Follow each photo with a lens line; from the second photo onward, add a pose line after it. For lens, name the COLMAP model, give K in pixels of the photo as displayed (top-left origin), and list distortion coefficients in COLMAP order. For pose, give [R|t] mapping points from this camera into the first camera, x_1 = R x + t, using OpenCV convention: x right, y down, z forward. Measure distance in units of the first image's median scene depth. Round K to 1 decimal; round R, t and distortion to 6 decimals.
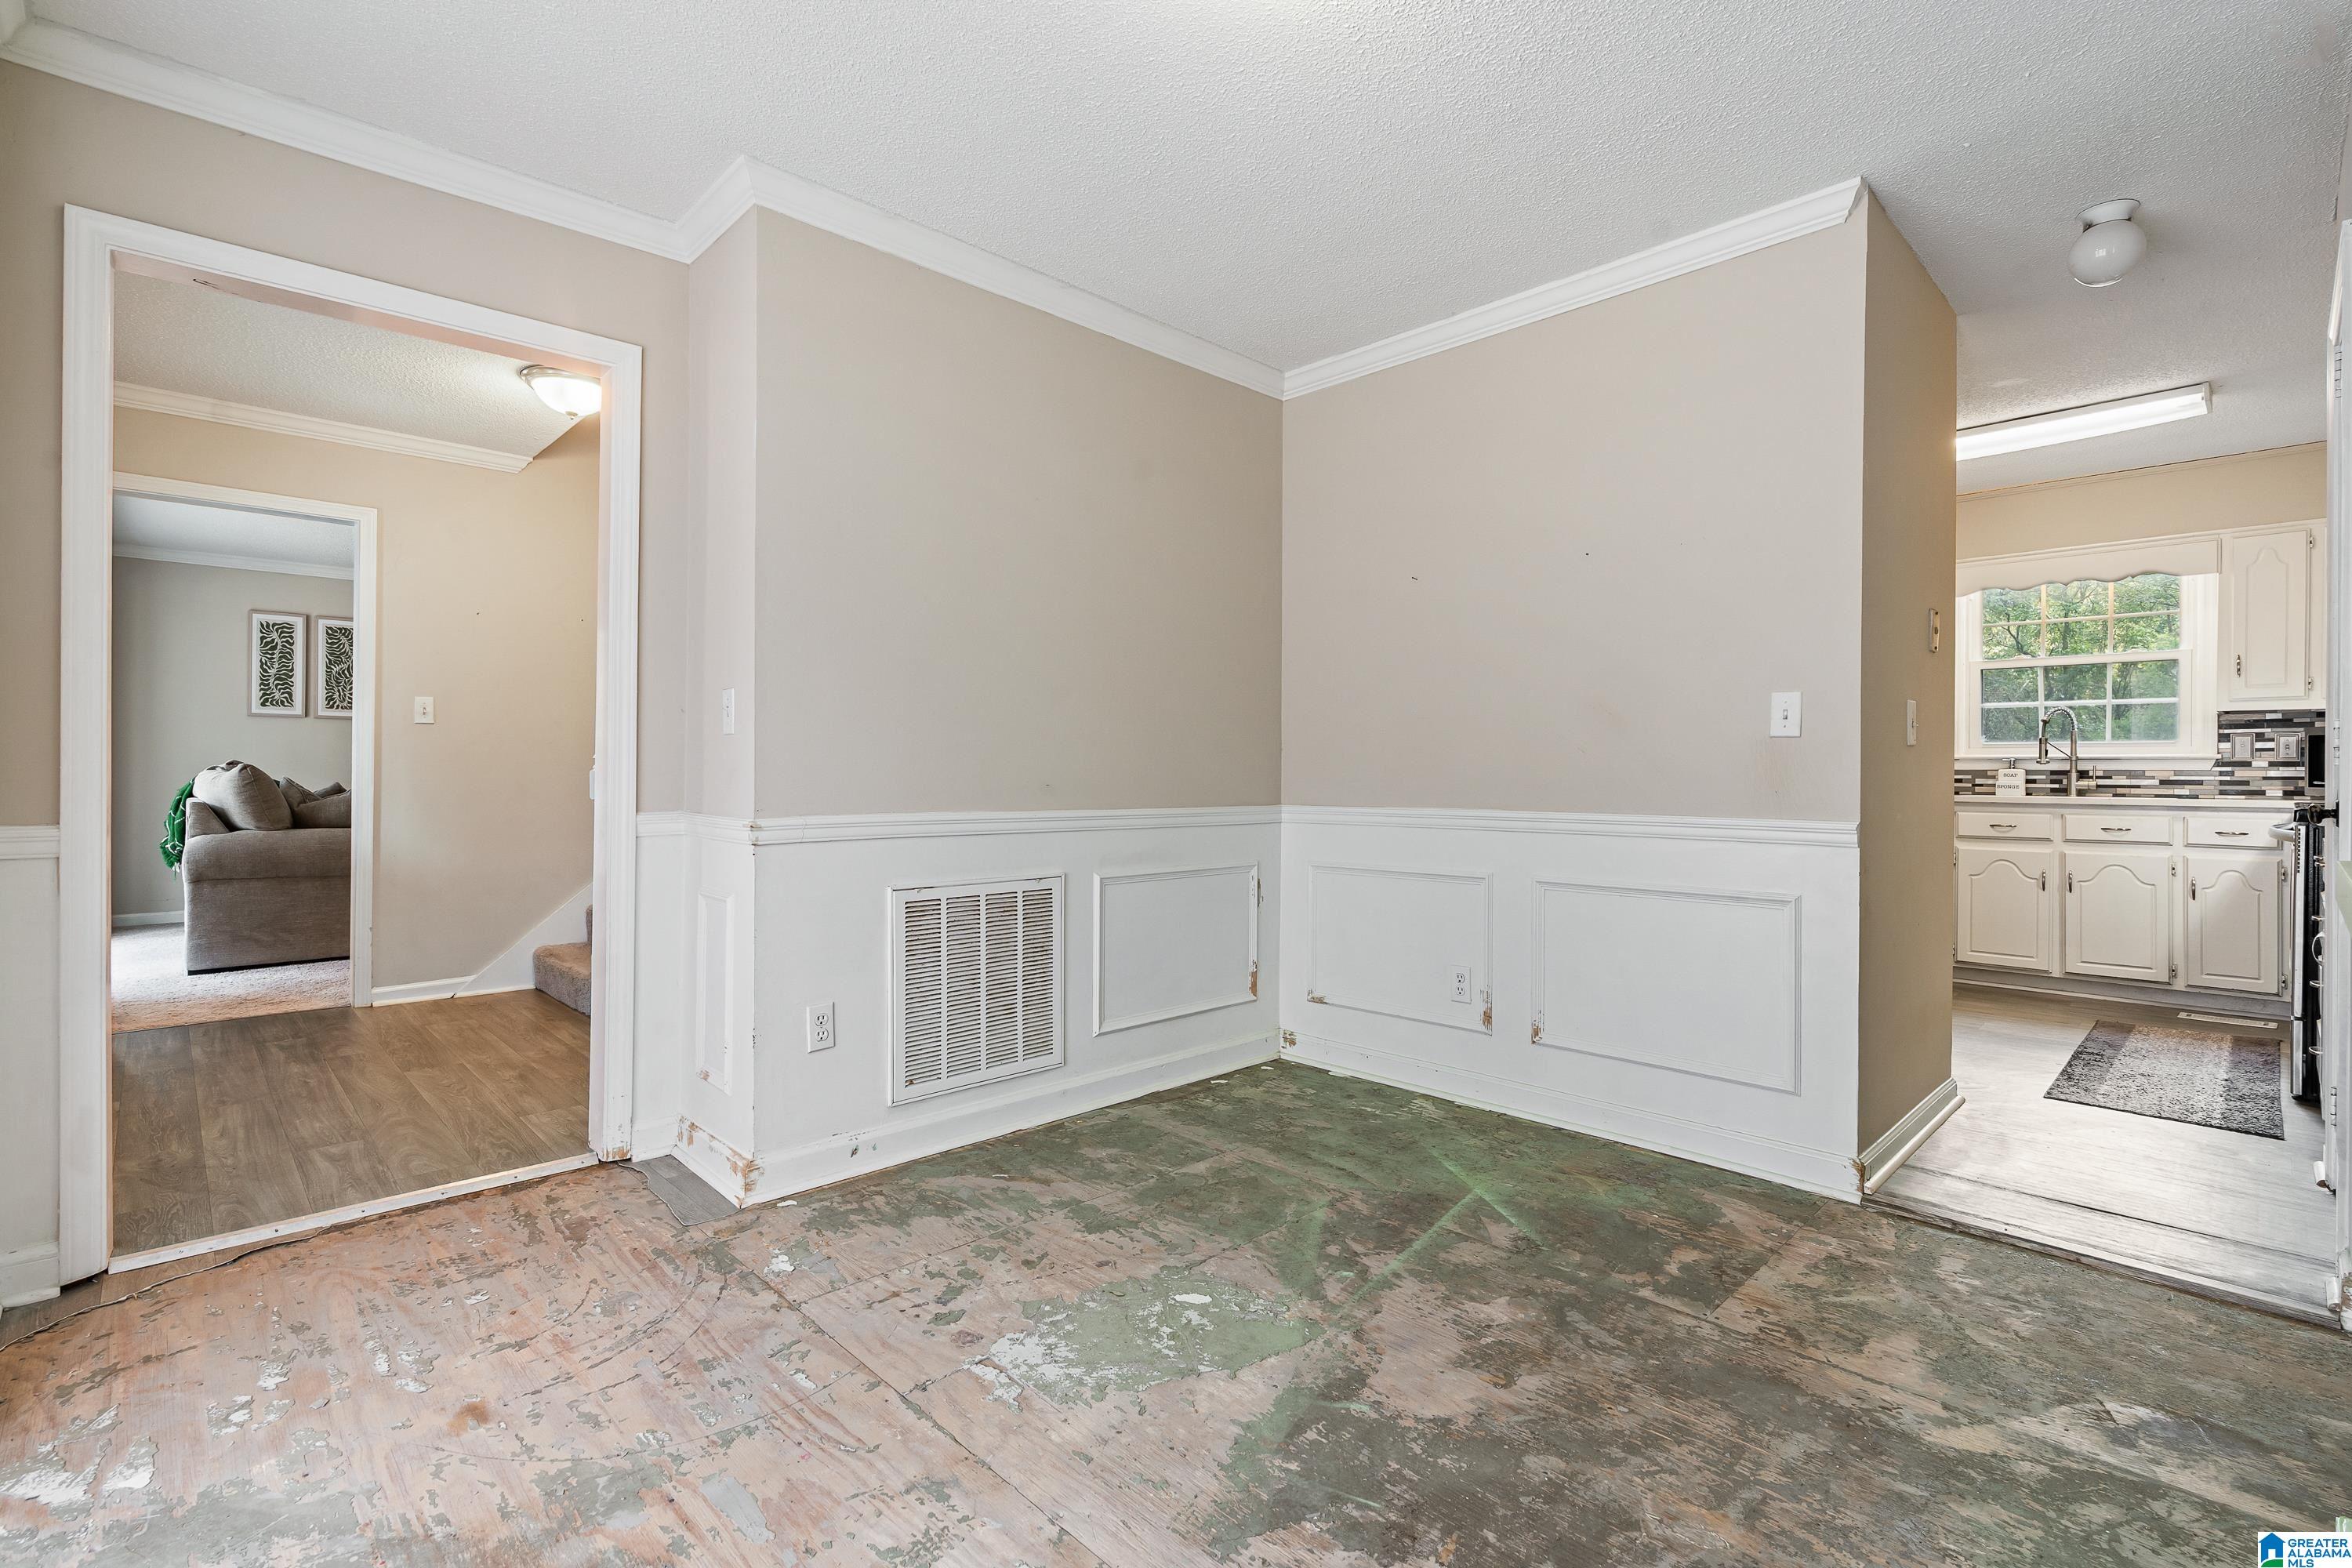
lens RADIAL K [[1071.2, 0, 1176.4], [0, 1071.2, 772.6], [0, 0, 1]] dist [0.002367, 0.001235]
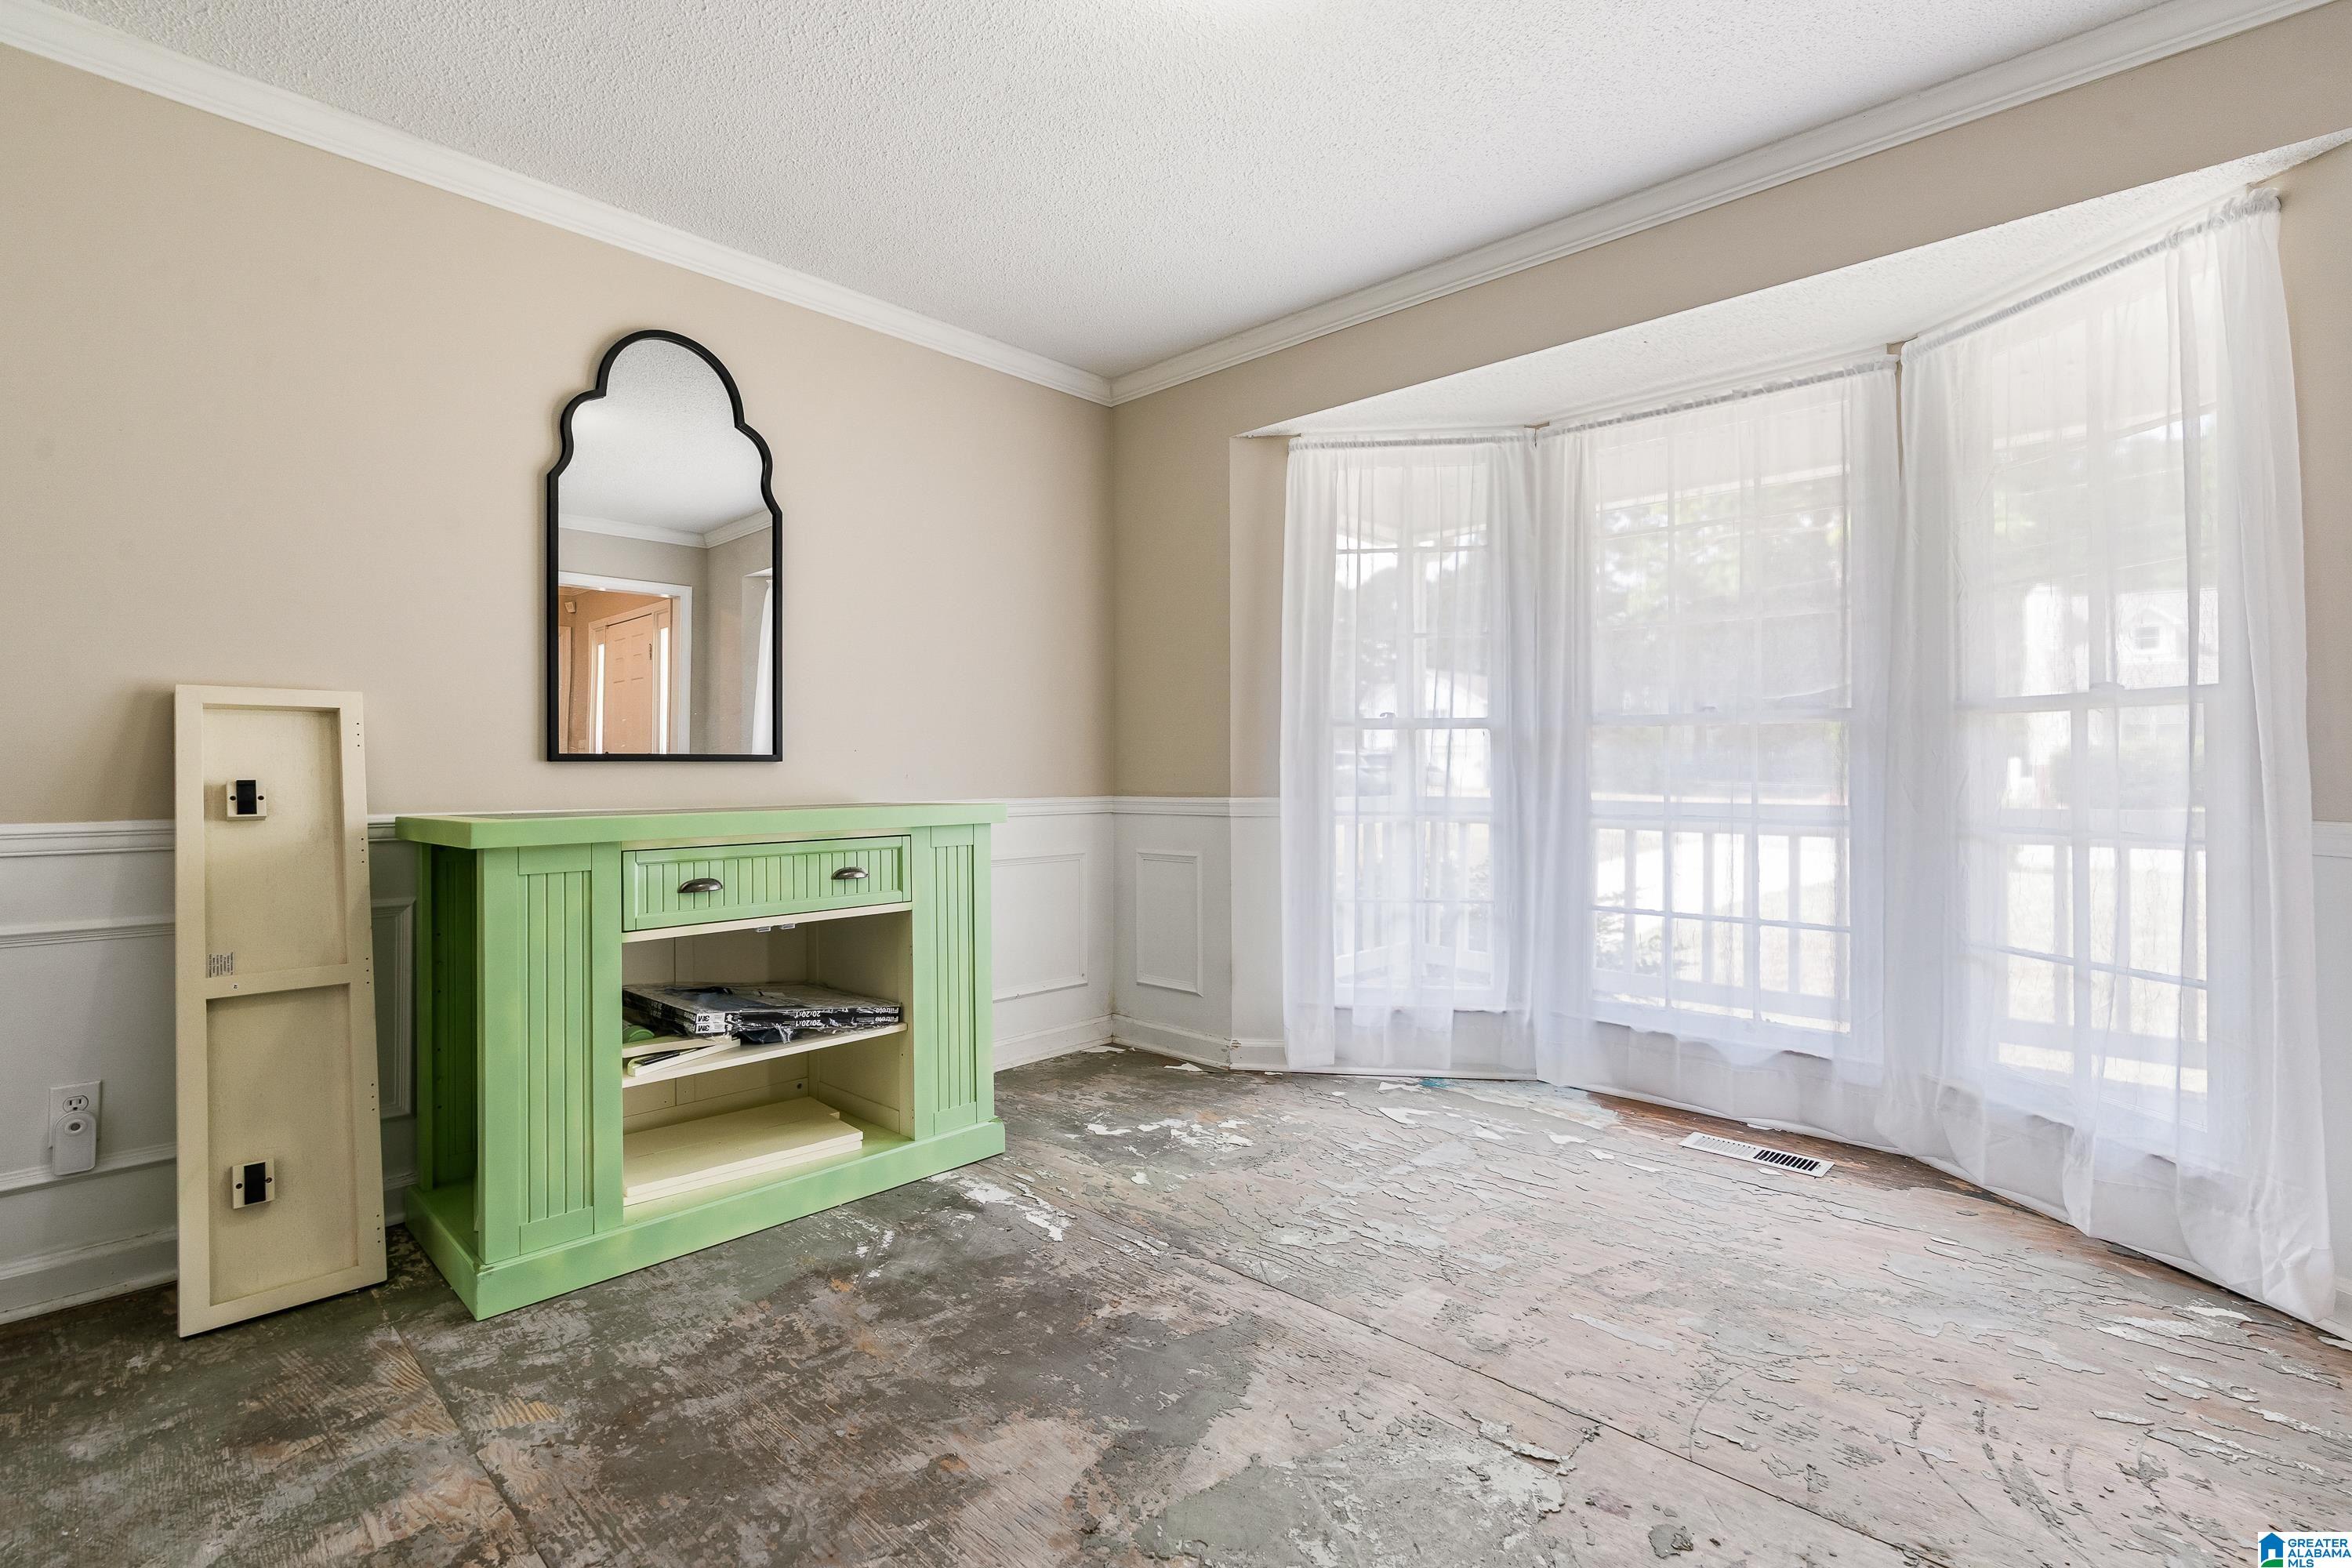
lens RADIAL K [[1071.2, 0, 1177.5], [0, 1071.2, 772.3], [0, 0, 1]] dist [0.002367, 0.001235]
pose [[-0.998954, -0.004824, -0.045461, 0.052105], [-0.004976, 0.999982, 0.003234, 0.002211], [0.045444, 0.003456, -0.998961, 0.618231]]
